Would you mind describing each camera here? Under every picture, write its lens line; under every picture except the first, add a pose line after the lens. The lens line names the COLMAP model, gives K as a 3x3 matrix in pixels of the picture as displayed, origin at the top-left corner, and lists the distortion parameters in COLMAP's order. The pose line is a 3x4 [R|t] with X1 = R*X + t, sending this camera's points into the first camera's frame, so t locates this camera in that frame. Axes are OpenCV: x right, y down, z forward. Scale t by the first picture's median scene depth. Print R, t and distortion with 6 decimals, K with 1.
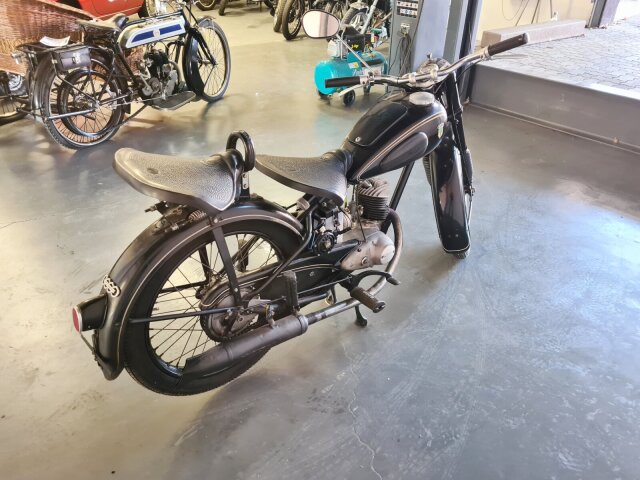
lens RADIAL K [[487.9, 0, 323.2], [0, 487.9, 240.0], [0, 0, 1]] dist [0.029628, 0.013002]
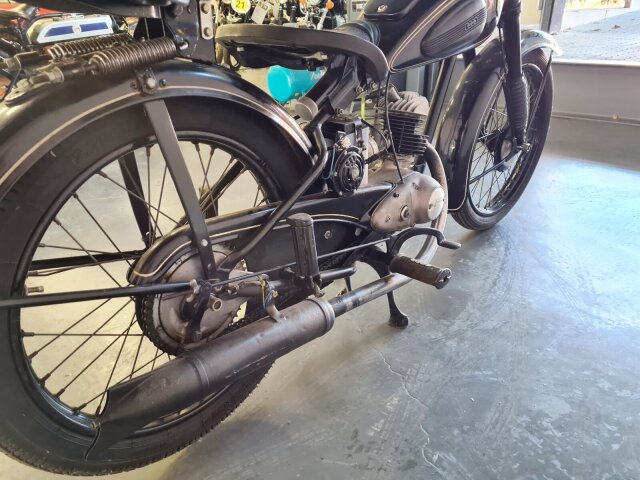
lens RADIAL K [[487.9, 0, 316.0], [0, 487.9, 242.8], [0, 0, 1]] dist [0.029628, 0.013002]
pose [[0.992582, -0.090534, 0.081151, -0.092939], [0.098258, 0.990436, -0.096858, 0.145782], [-0.071605, 0.104113, 0.991984, 0.435228]]
